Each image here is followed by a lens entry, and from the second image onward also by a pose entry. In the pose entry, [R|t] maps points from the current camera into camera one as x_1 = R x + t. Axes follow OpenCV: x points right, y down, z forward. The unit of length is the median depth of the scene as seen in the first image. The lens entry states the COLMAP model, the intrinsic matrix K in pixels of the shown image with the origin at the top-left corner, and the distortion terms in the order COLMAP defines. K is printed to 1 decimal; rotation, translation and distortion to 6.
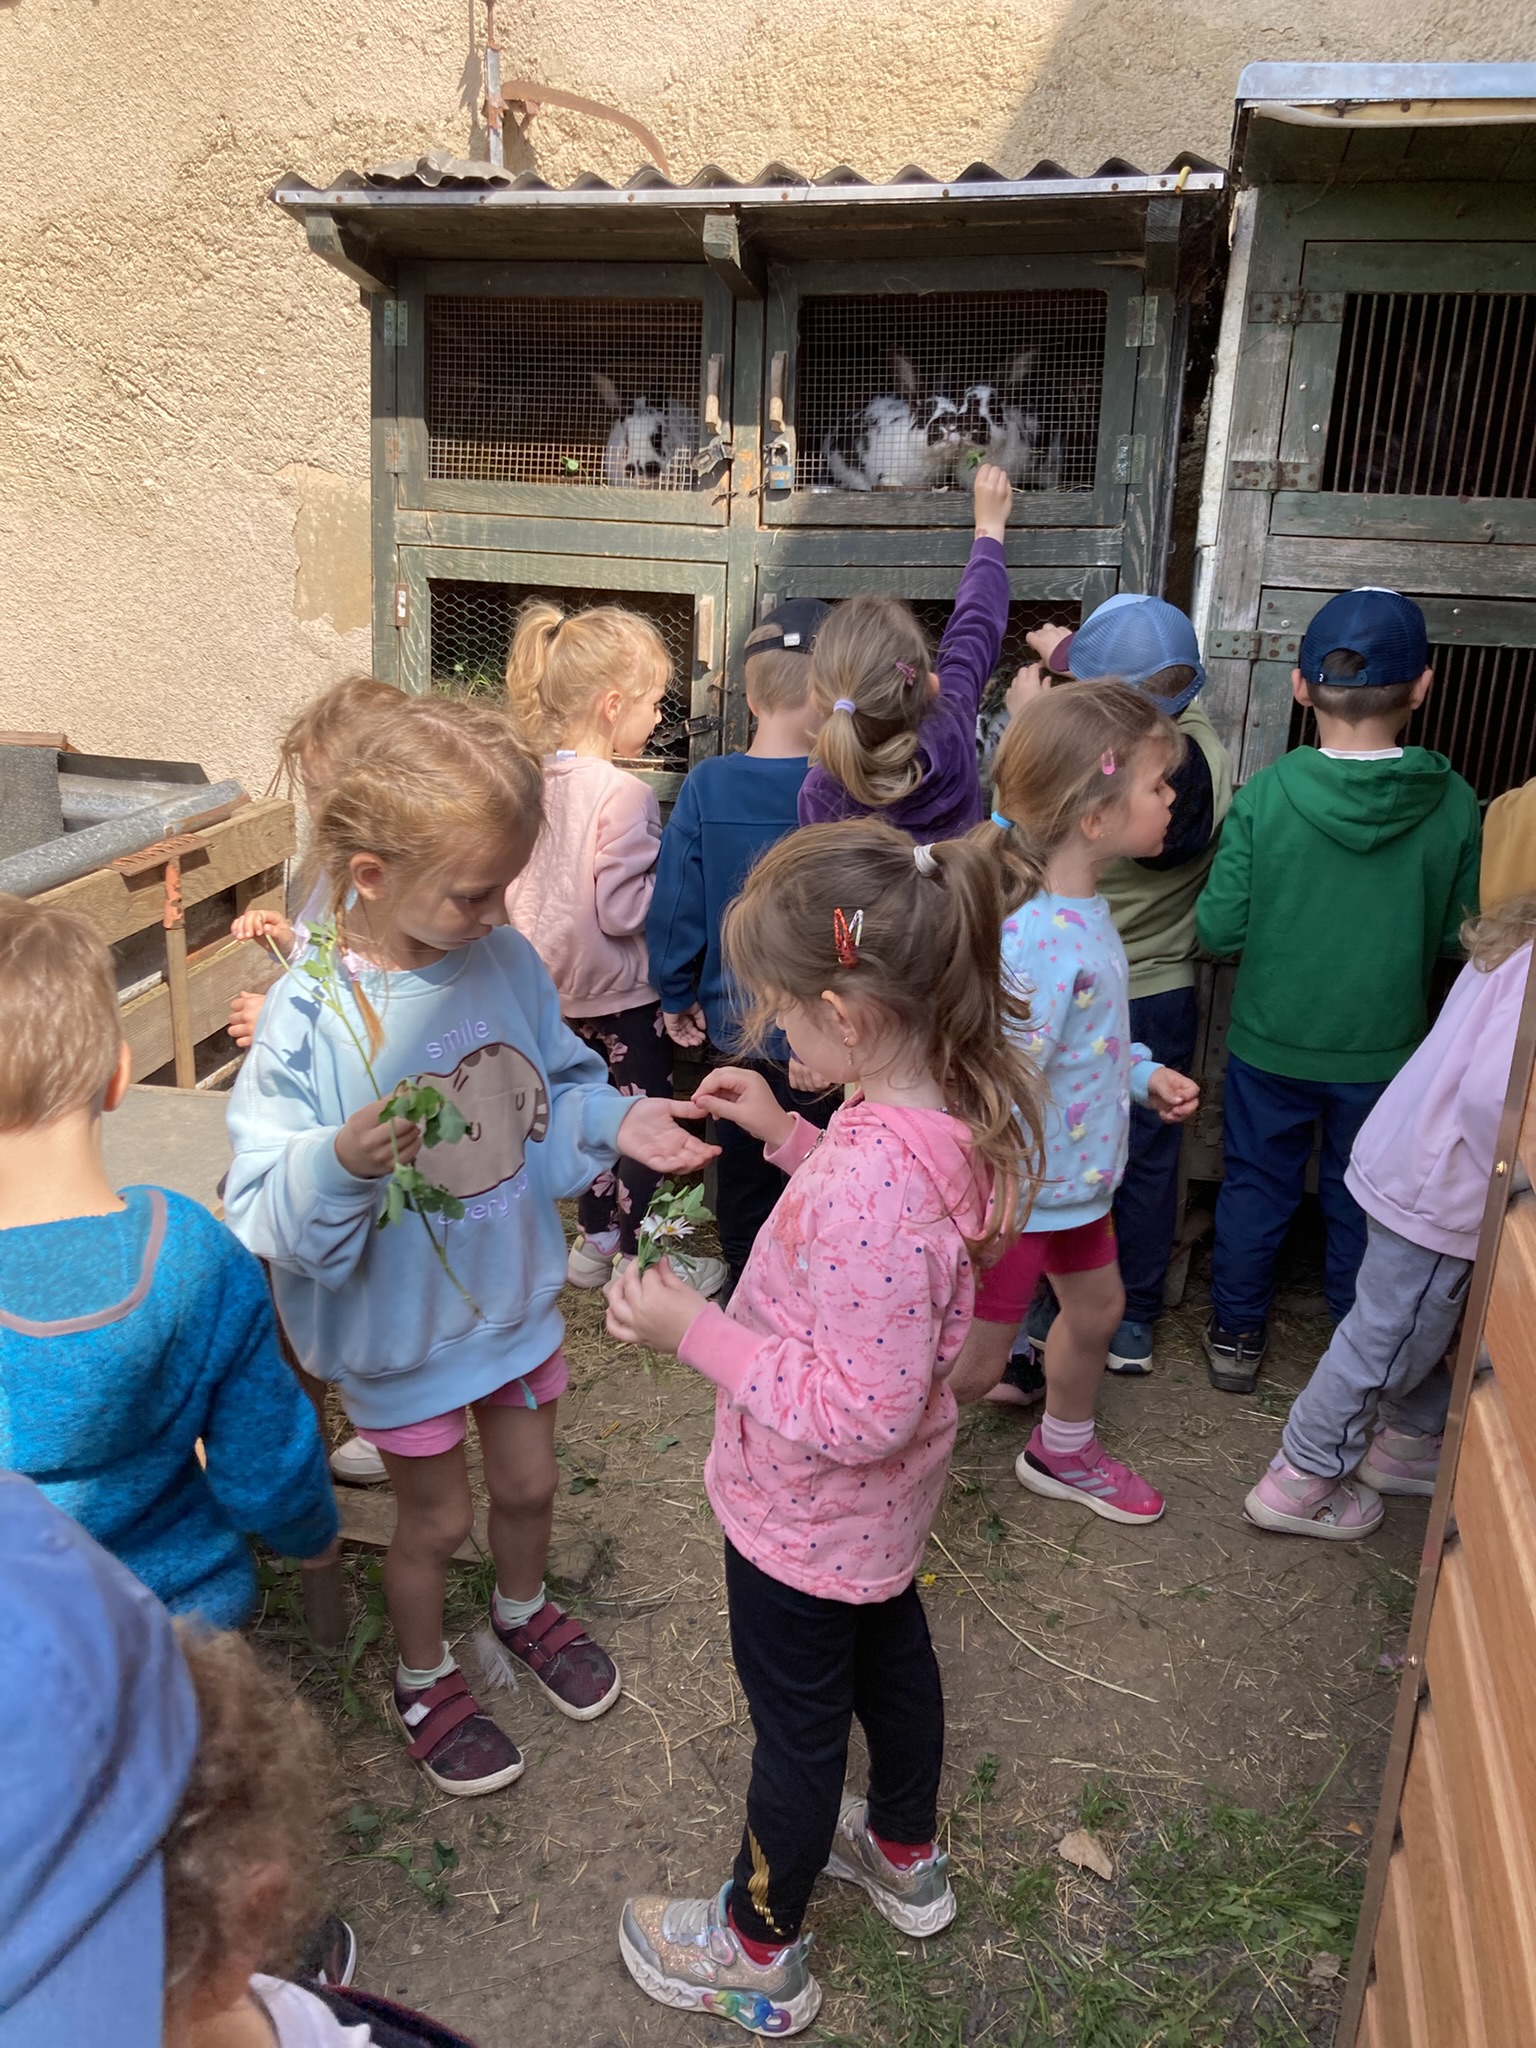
lens RADIAL K [[1649.5, 0, 759.2], [0, 1649.5, 1026.3], [0, 0, 1]] dist [-0.000687, 0.066085]
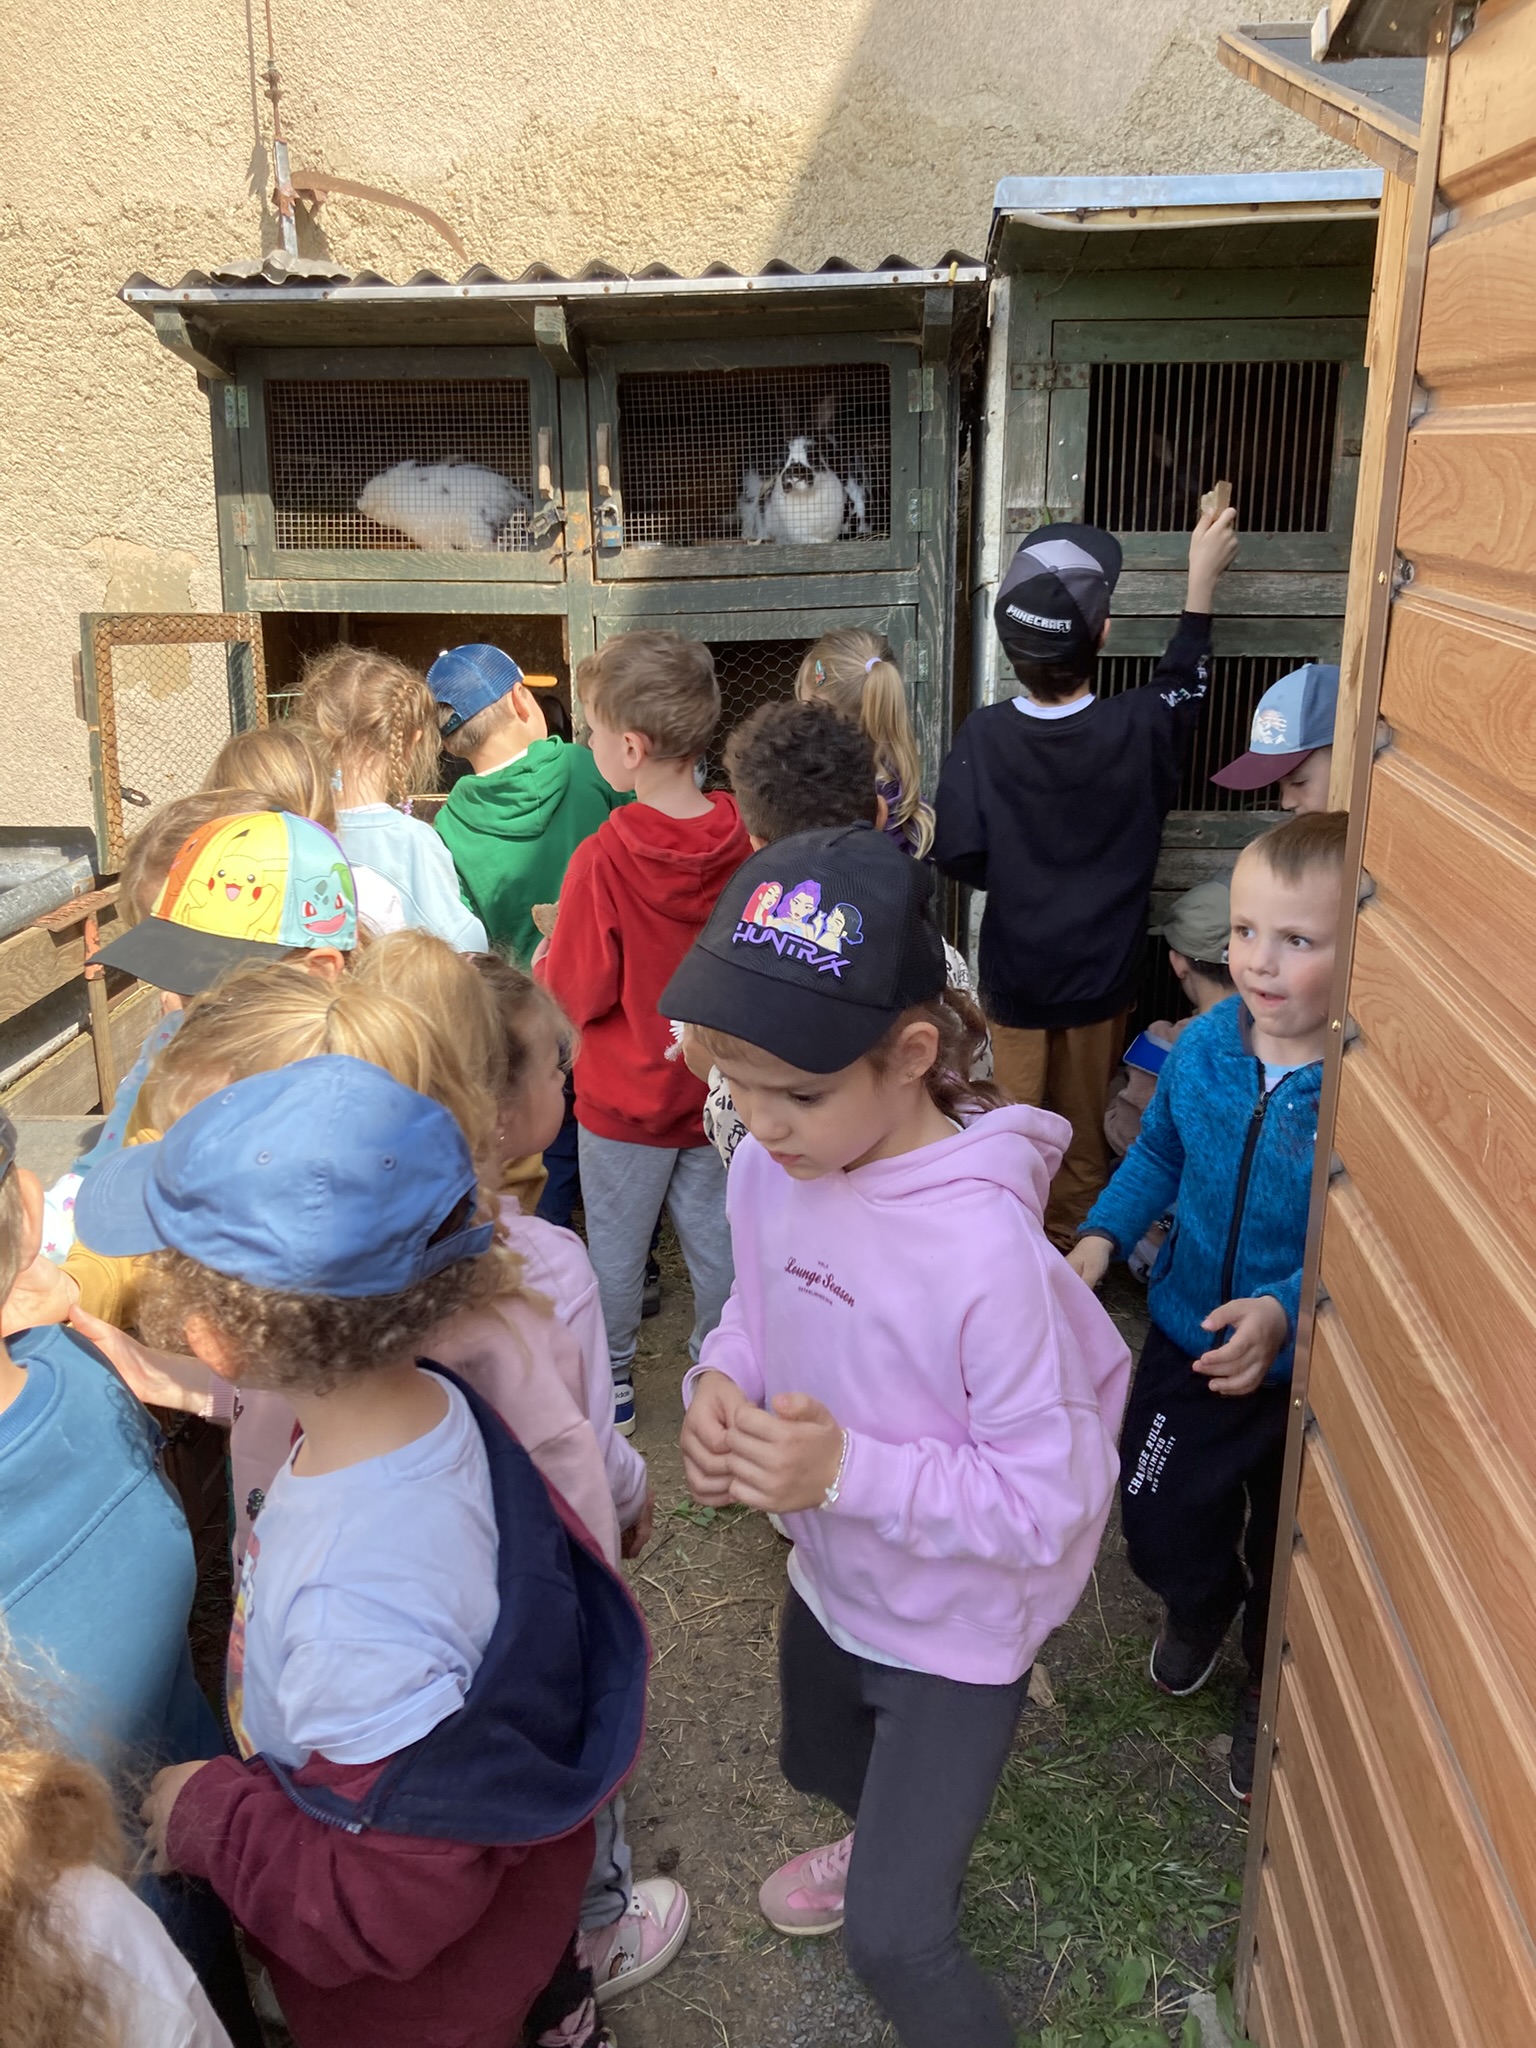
lens RADIAL K [[1640.4, 0, 768.3], [0, 1640.4, 1034.8], [0, 0, 1]] dist [0.010395, 0.040223]
pose [[0.986473, -0.081879, 0.142008, -0.068613], [0.084500, 0.996345, -0.012517, 0.022780], [-0.140464, 0.024347, 0.989786, -0.096725]]
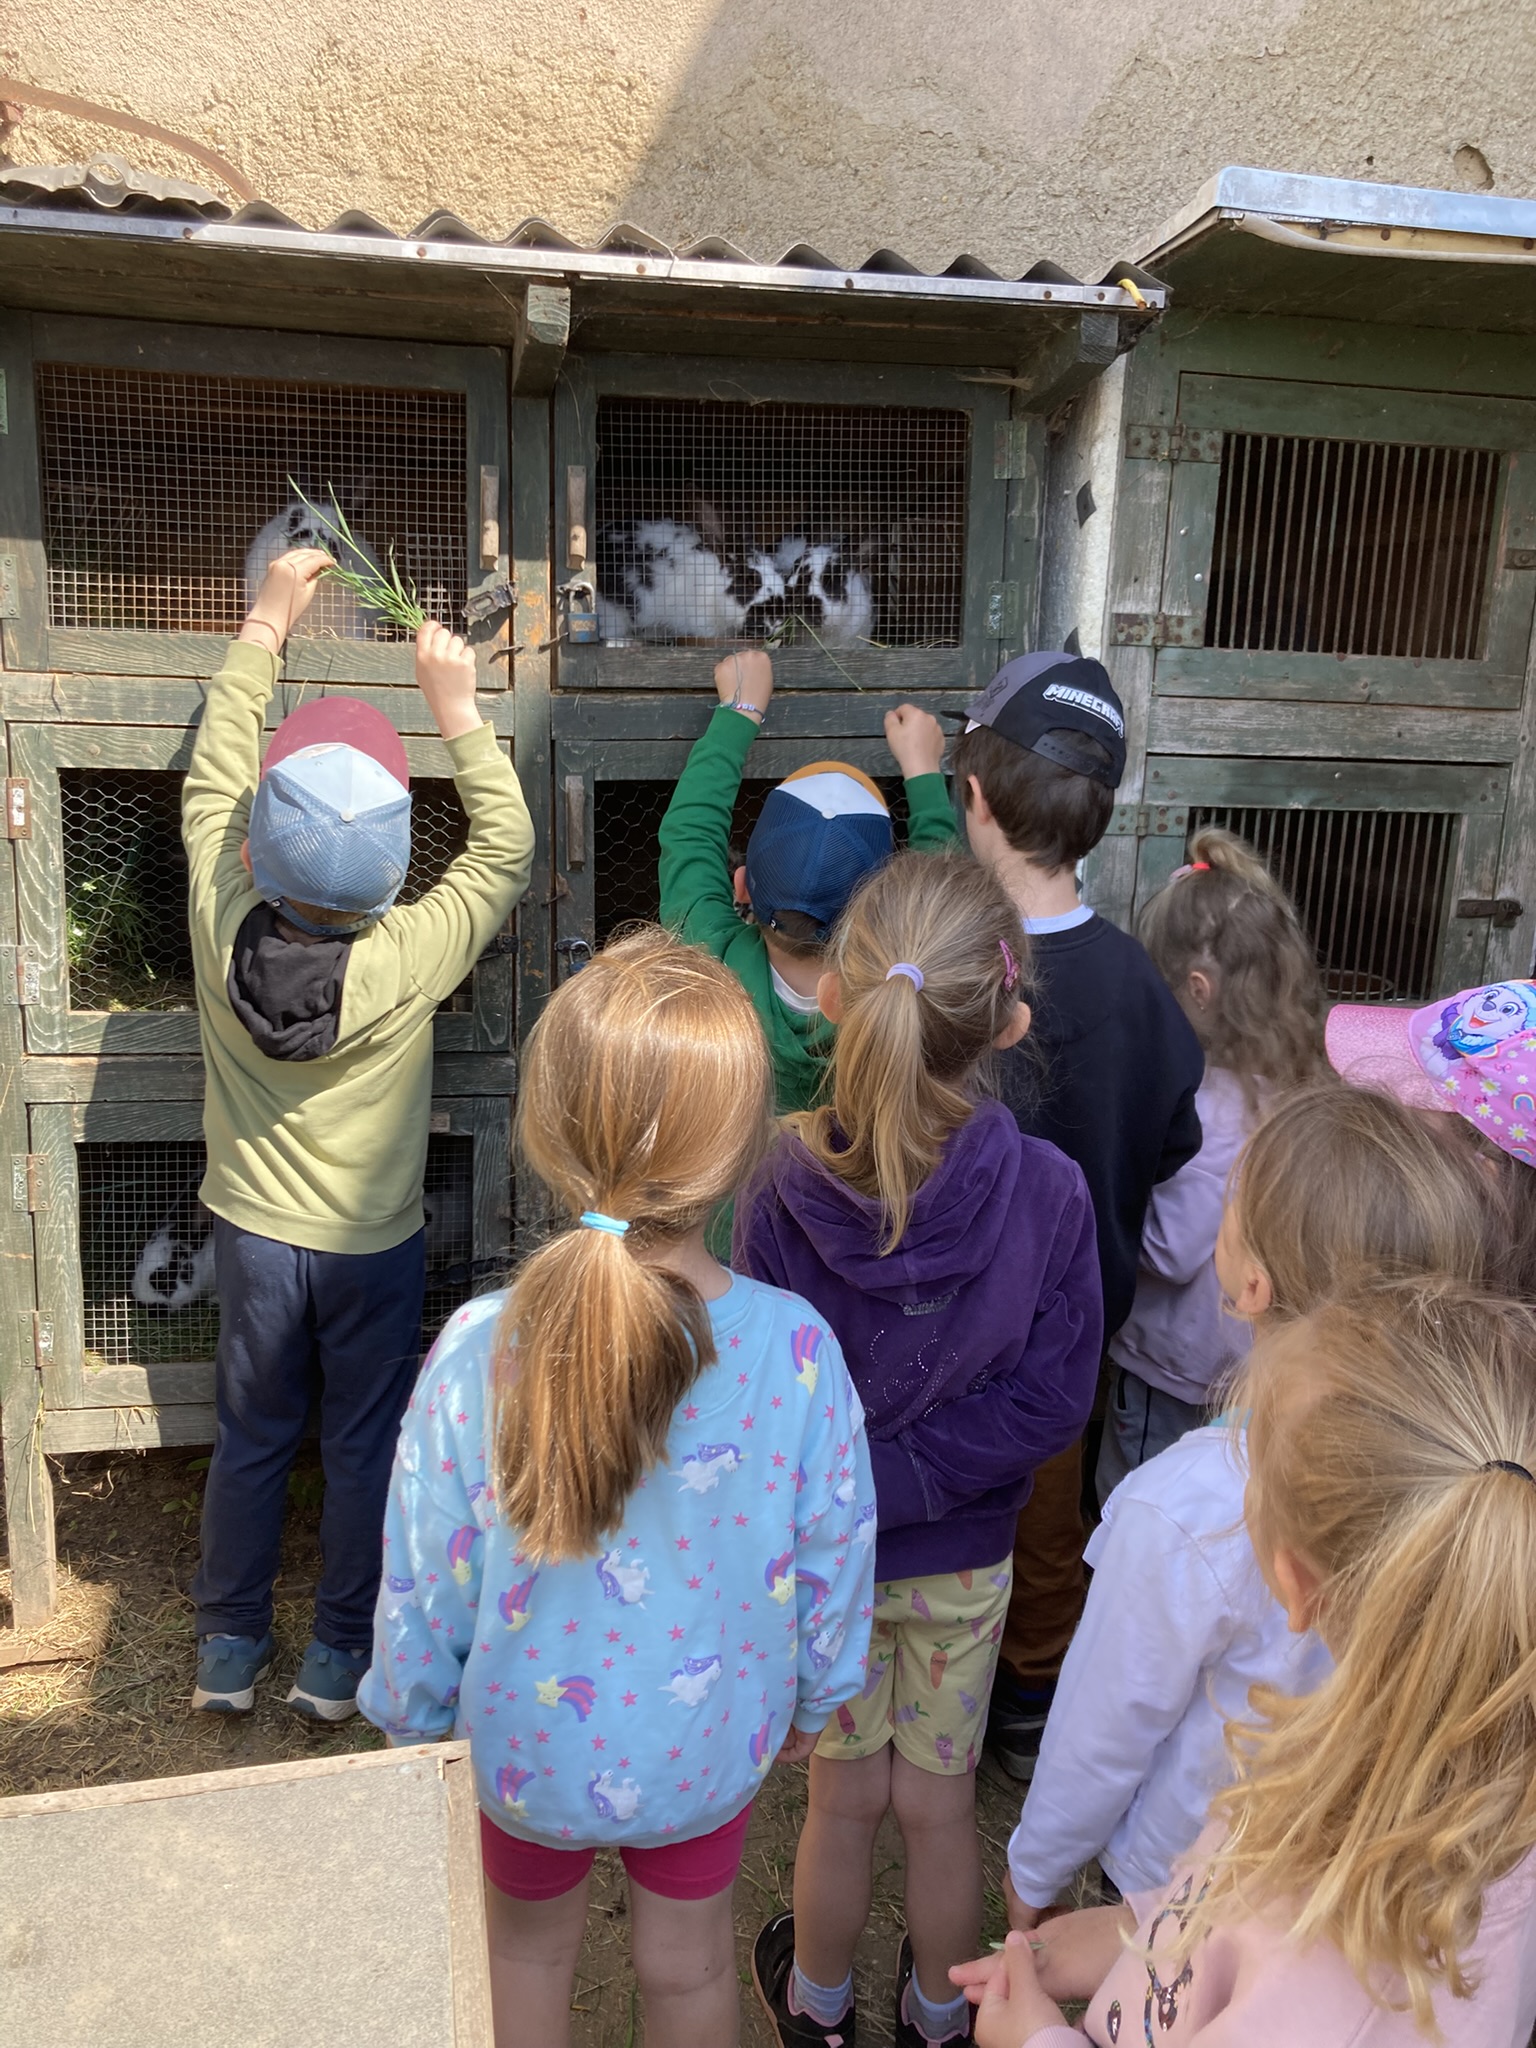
lens RADIAL K [[1683.3, 0, 811.7], [0, 1683.3, 1067.1], [0, 0, 1]] dist [-0.005153, 0.045795]
pose [[0.906516, -0.108918, 0.407878, -0.237202], [0.121071, 0.992636, -0.004013, -0.118055], [-0.404438, 0.053020, 0.913027, 0.263885]]
